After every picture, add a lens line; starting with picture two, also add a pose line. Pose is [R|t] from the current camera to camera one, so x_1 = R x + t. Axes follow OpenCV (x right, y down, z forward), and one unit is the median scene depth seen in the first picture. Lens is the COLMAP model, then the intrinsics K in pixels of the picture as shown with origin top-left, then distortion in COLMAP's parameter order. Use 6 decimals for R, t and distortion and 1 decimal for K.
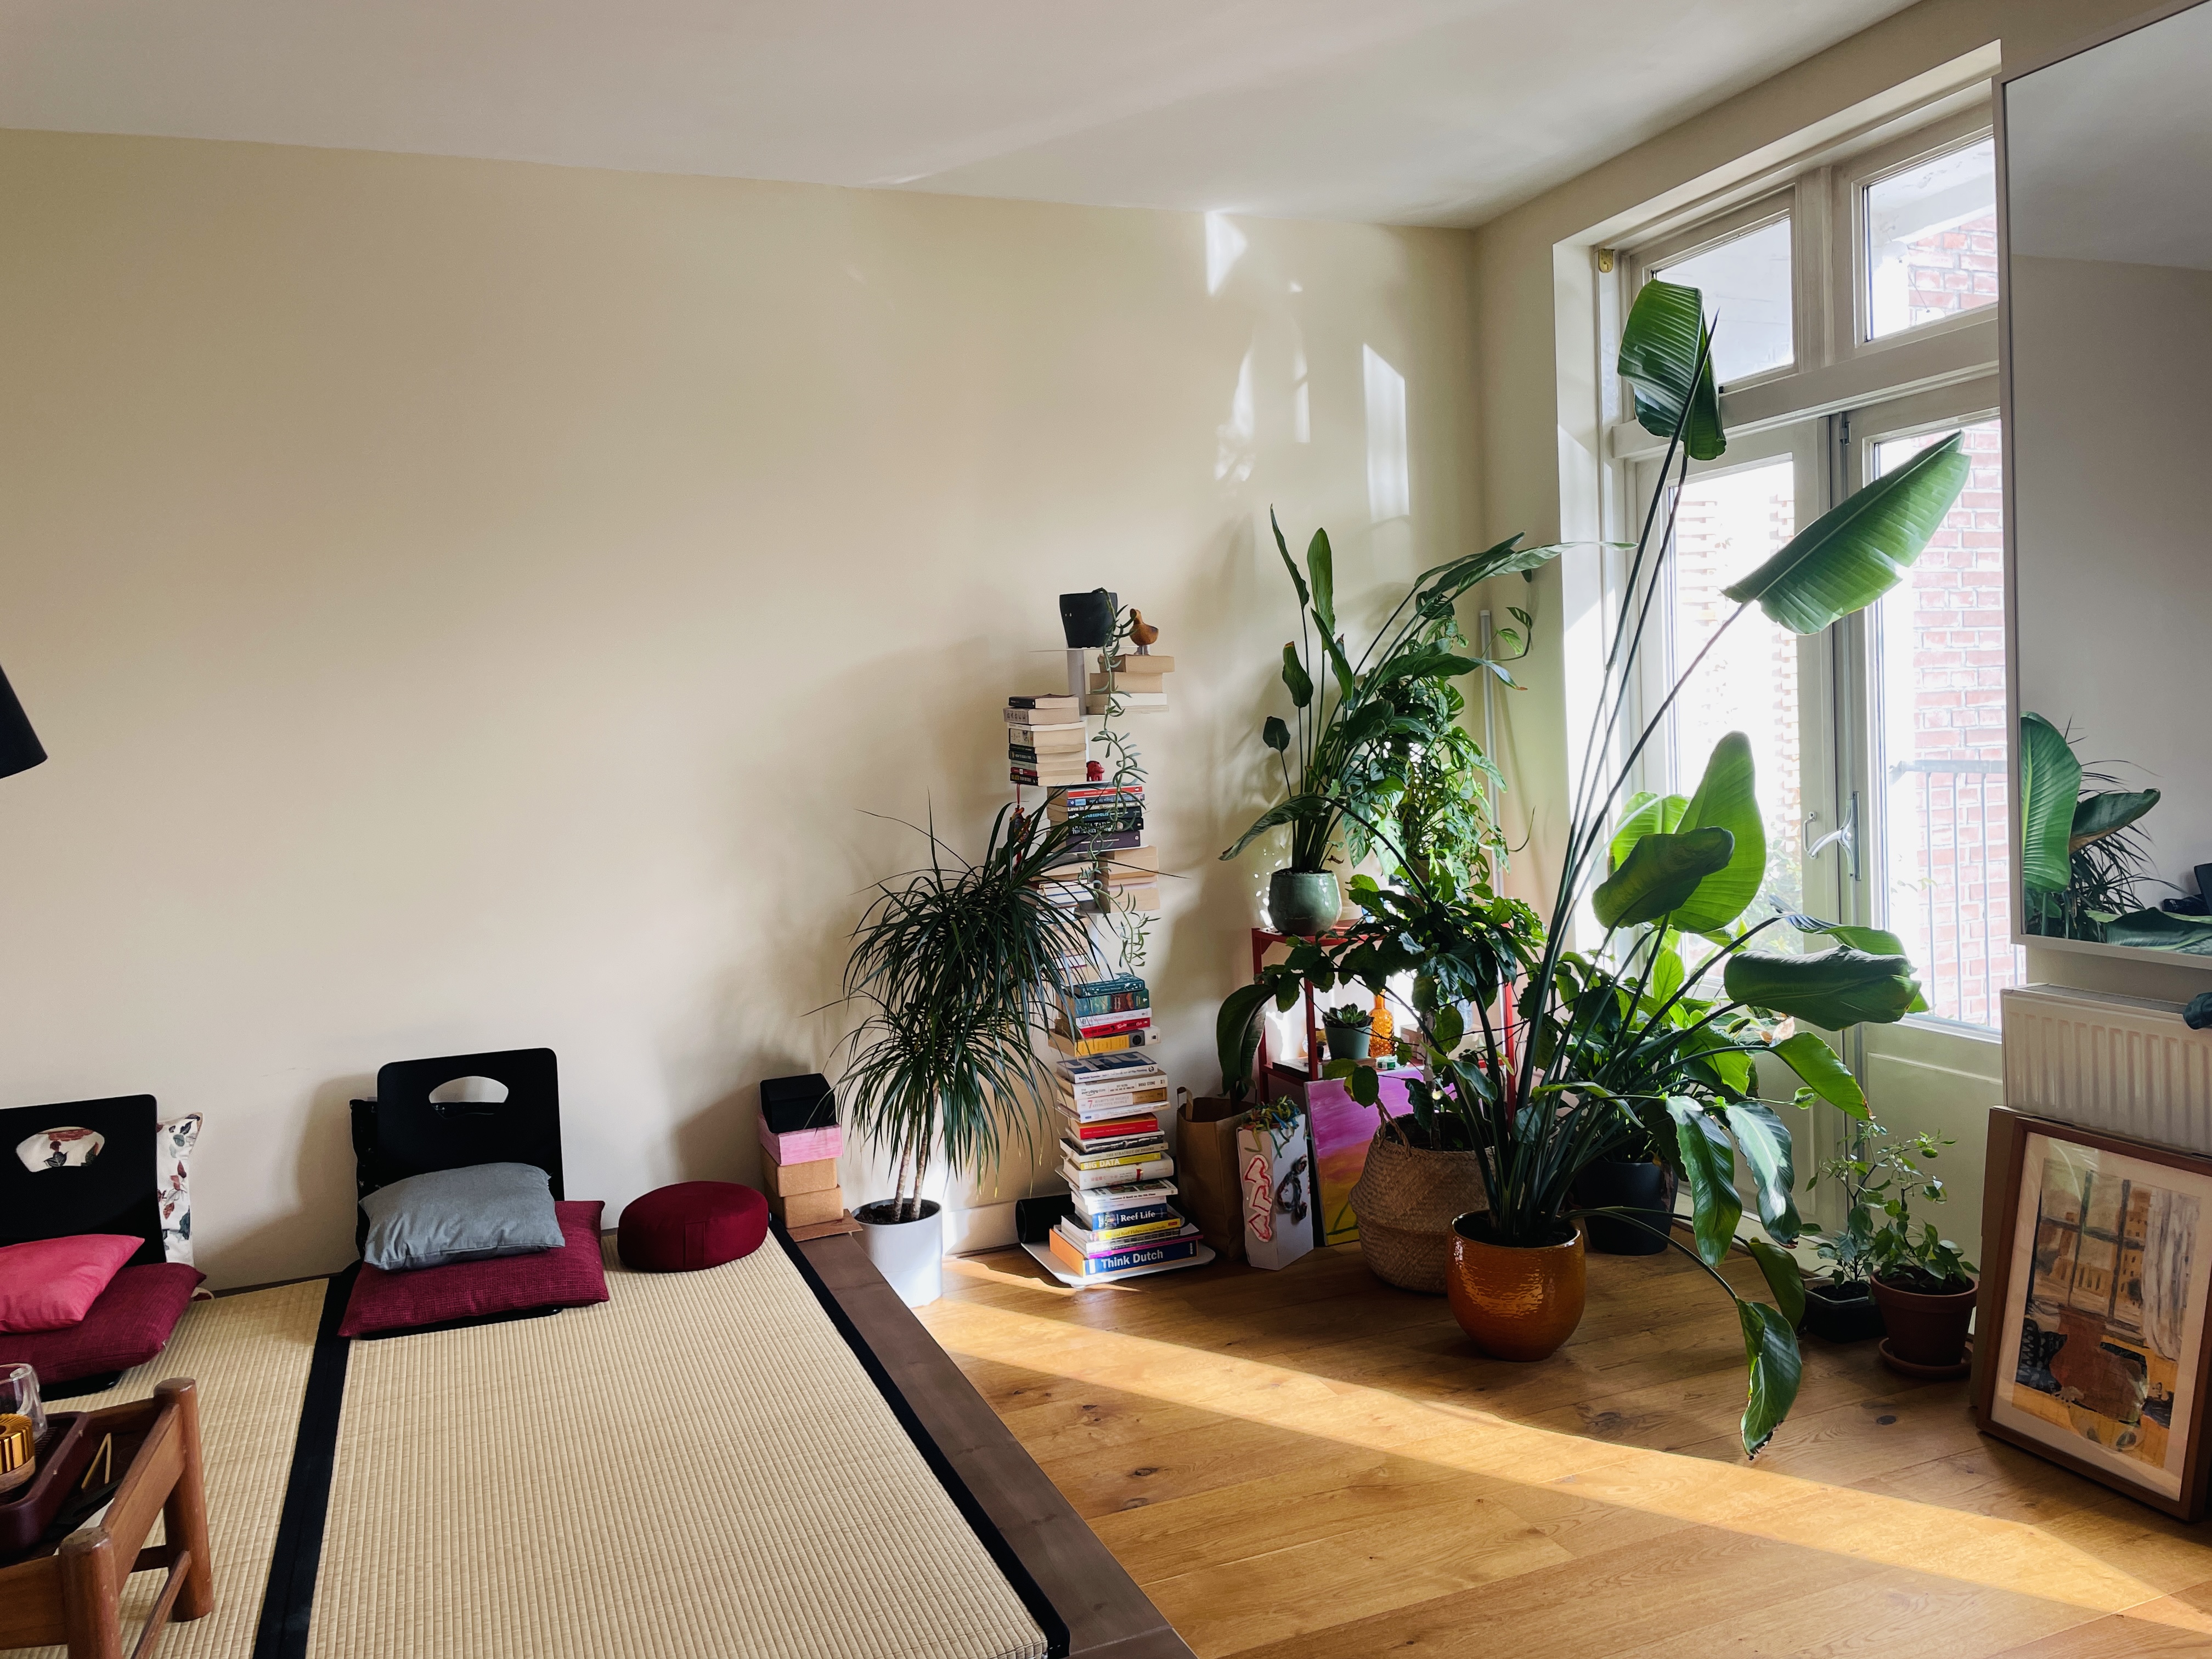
lens RADIAL K [[1661.9, 0, 1106.4], [0, 1661.9, 802.9], [0, 0, 1]] dist [0.082154, -0.097516]
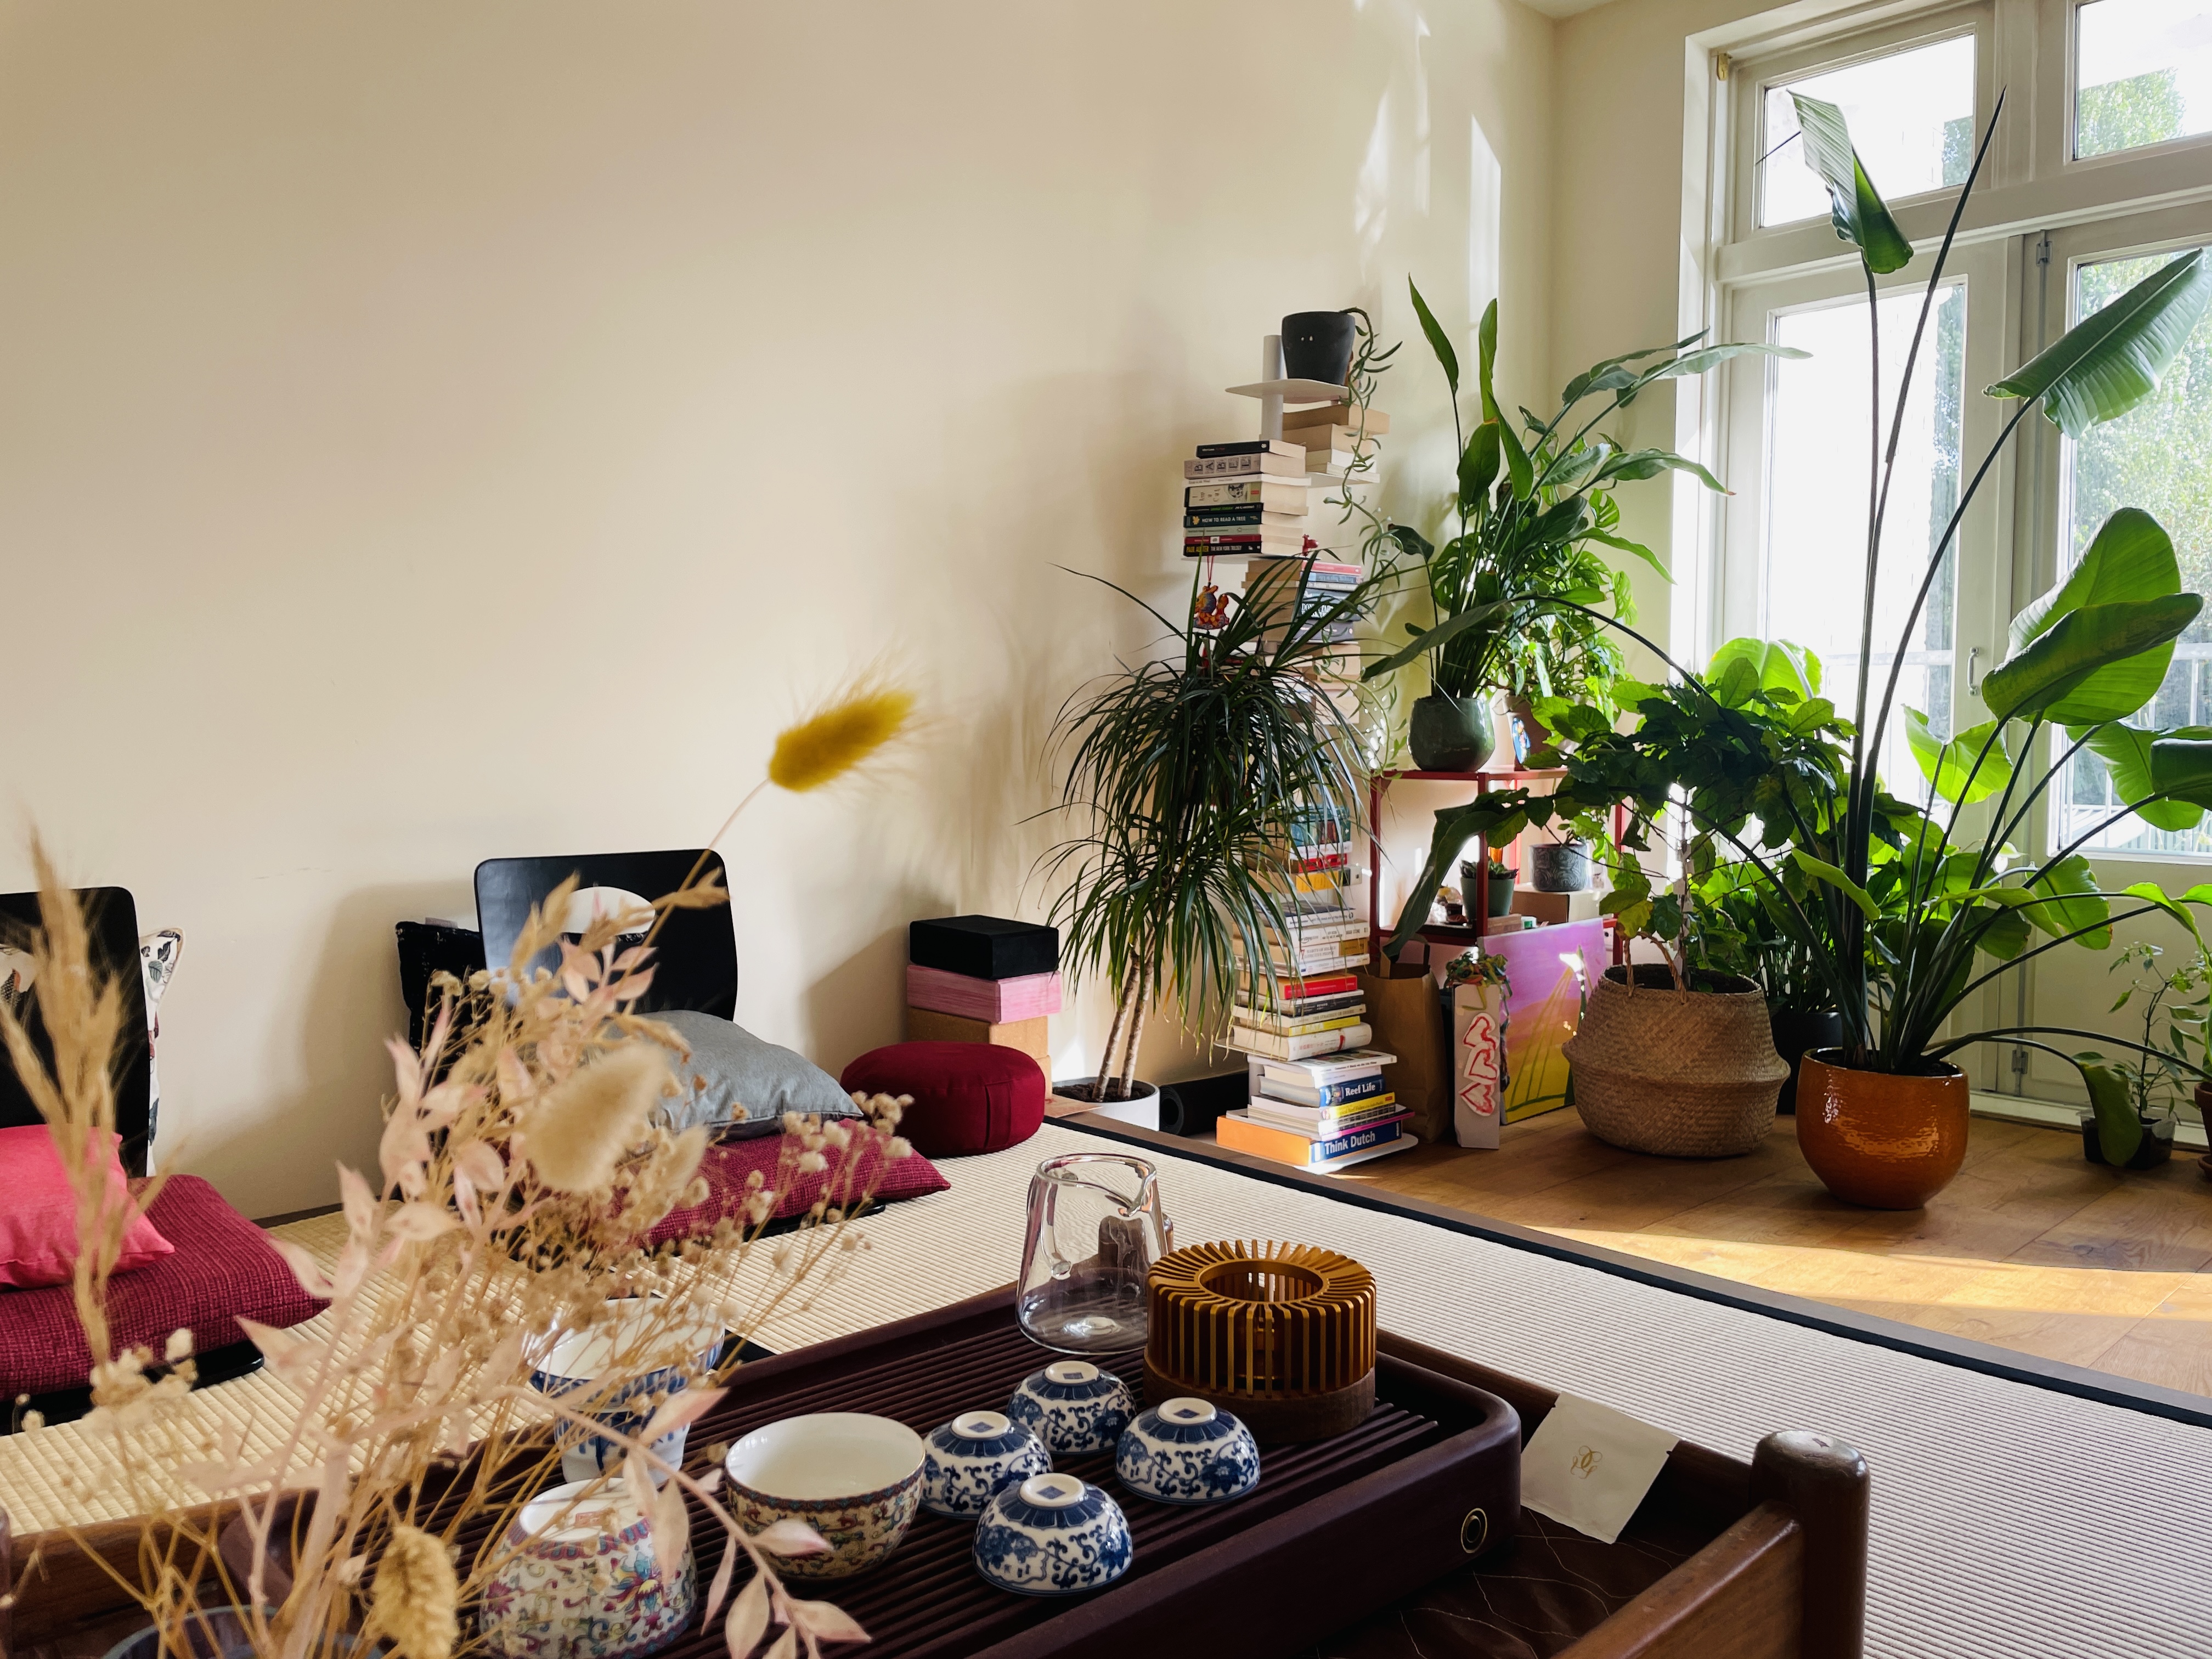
lens RADIAL K [[1661.9, 0, 1094.7], [0, 1661.9, 813.0], [0, 0, 1]] dist [0.082154, -0.097516]
pose [[0.923503, 0.029861, 0.382426, -0.425881], [-0.027828, 0.999554, -0.010848, 0.128053], [-0.382580, -0.000624, 0.923922, 0.304812]]
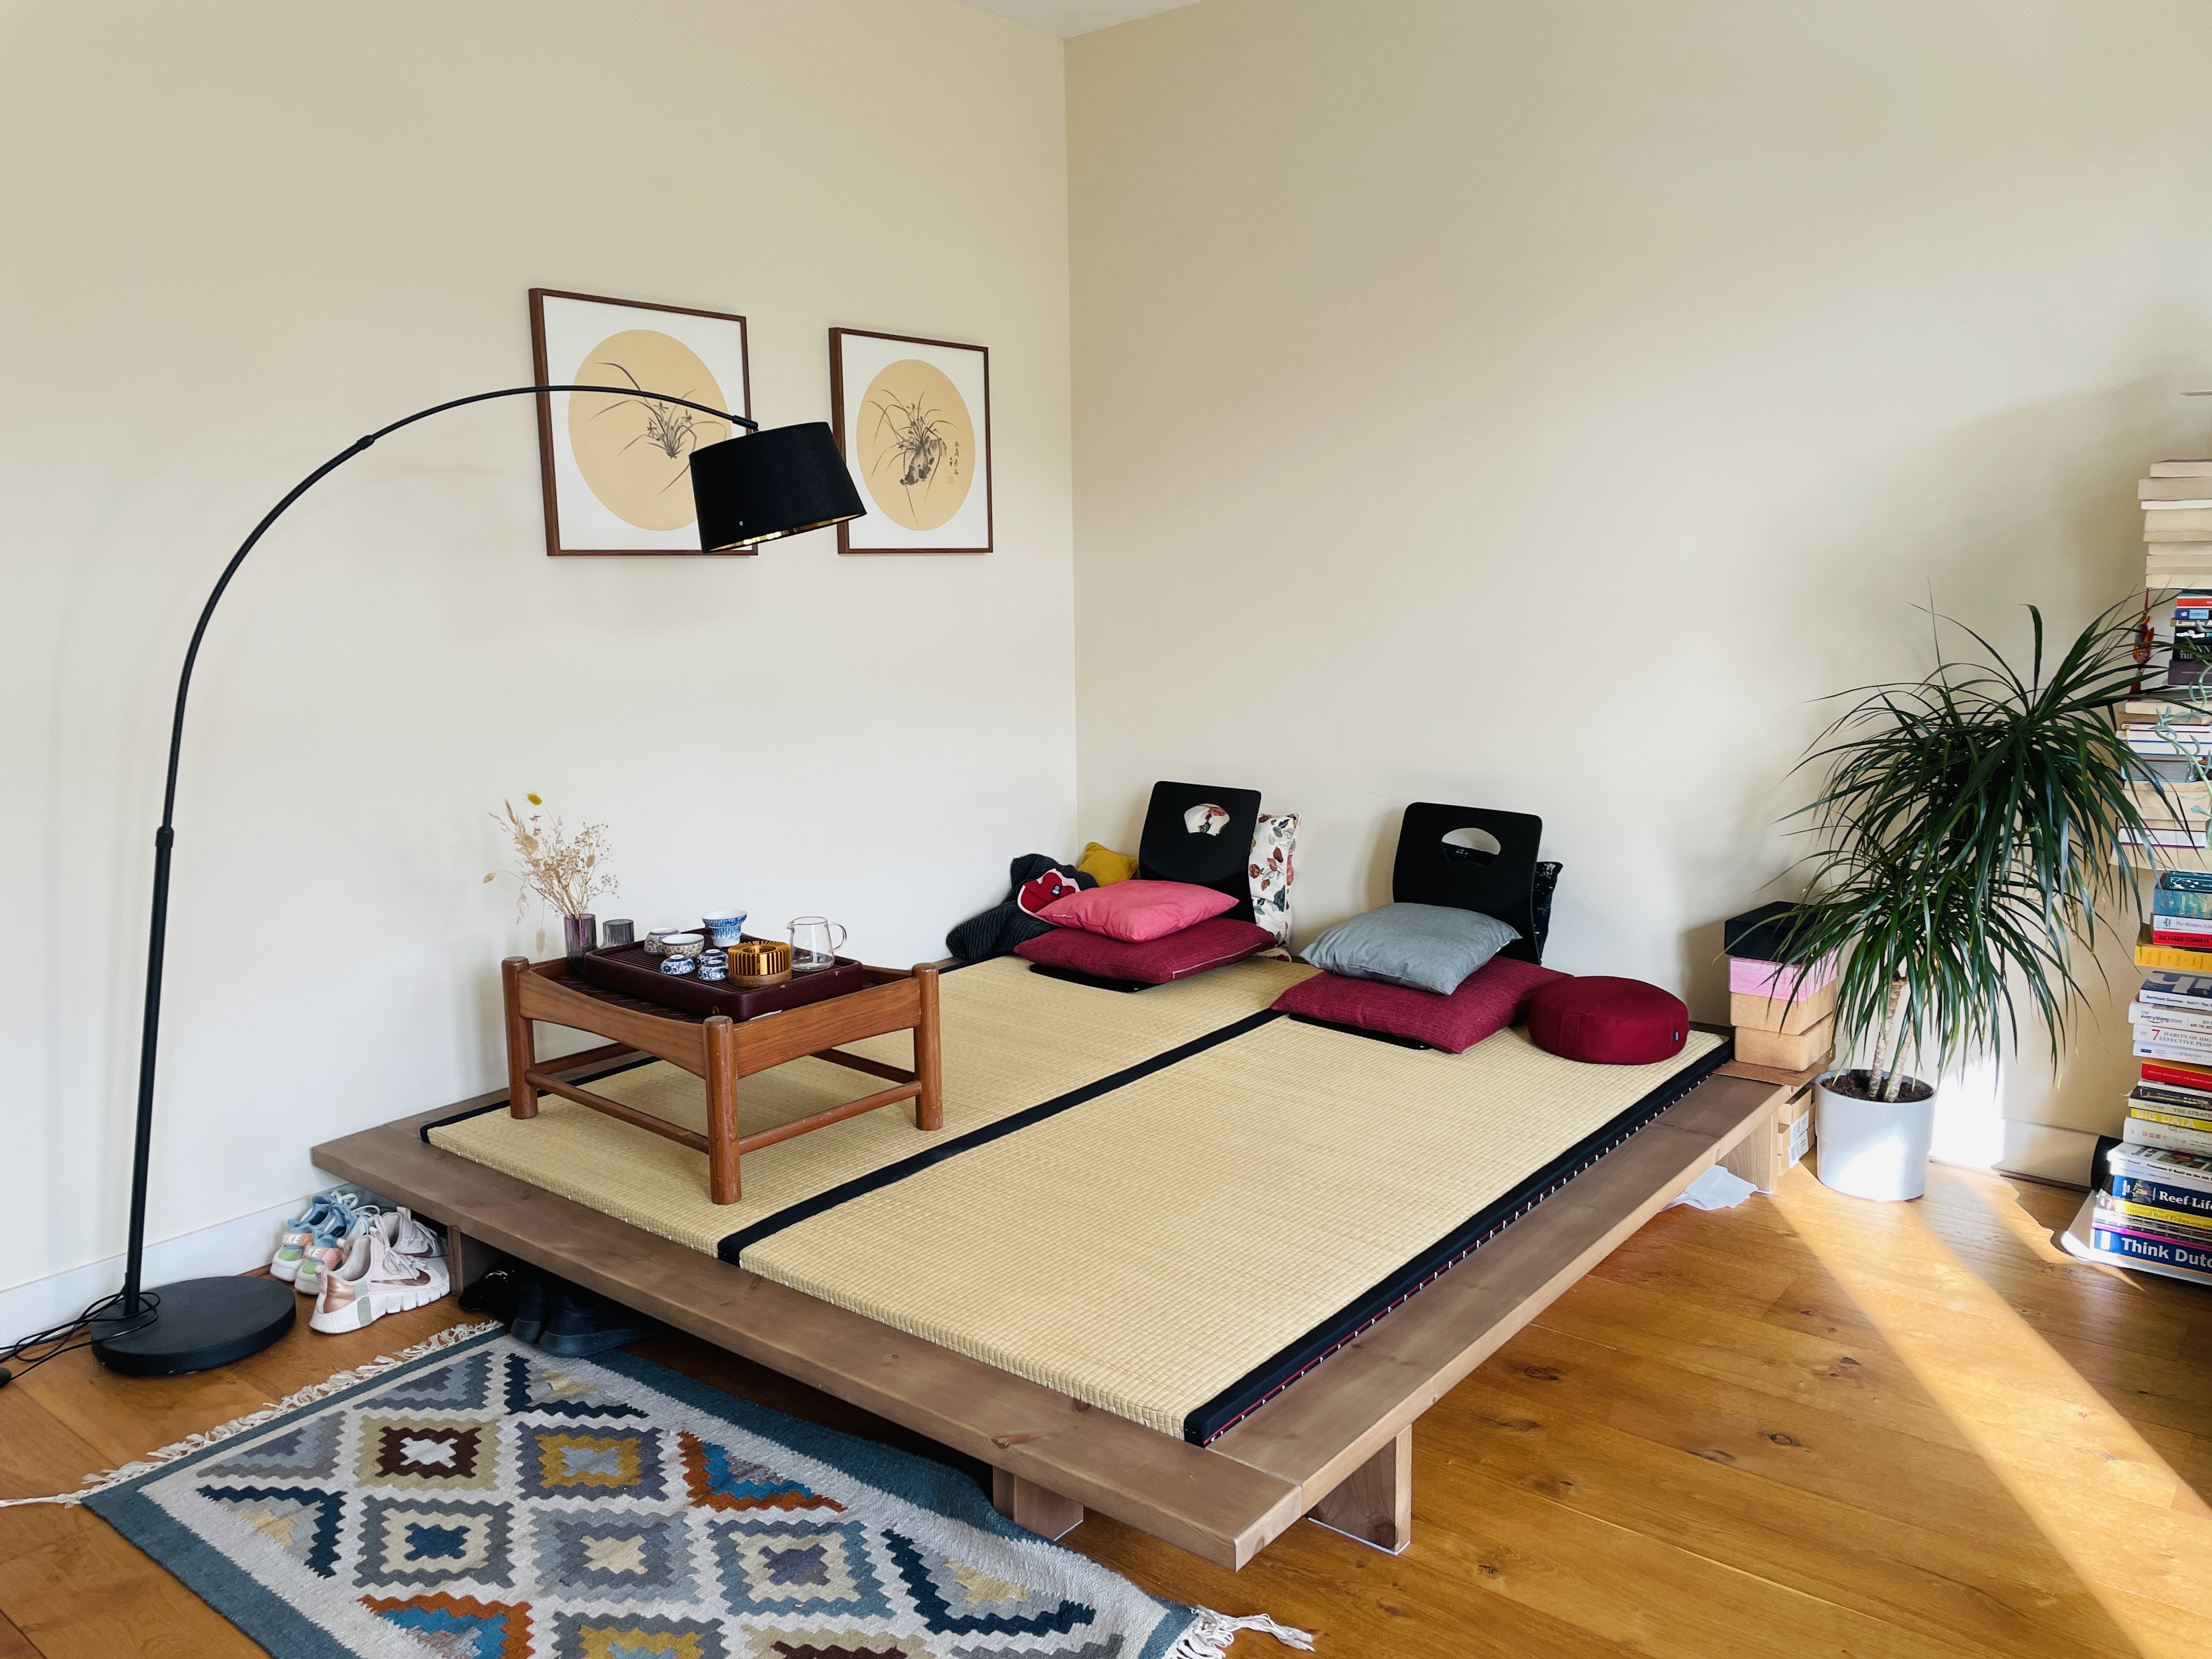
lens RADIAL K [[1661.9, 0, 1089.6], [0, 1661.9, 816.7], [0, 0, 1]] dist [0.082154, -0.097516]
pose [[0.493401, 0.178380, -0.851314, 0.382772], [-0.052680, 0.983077, 0.175457, -0.017473], [0.868205, -0.041723, 0.494448, 0.245151]]
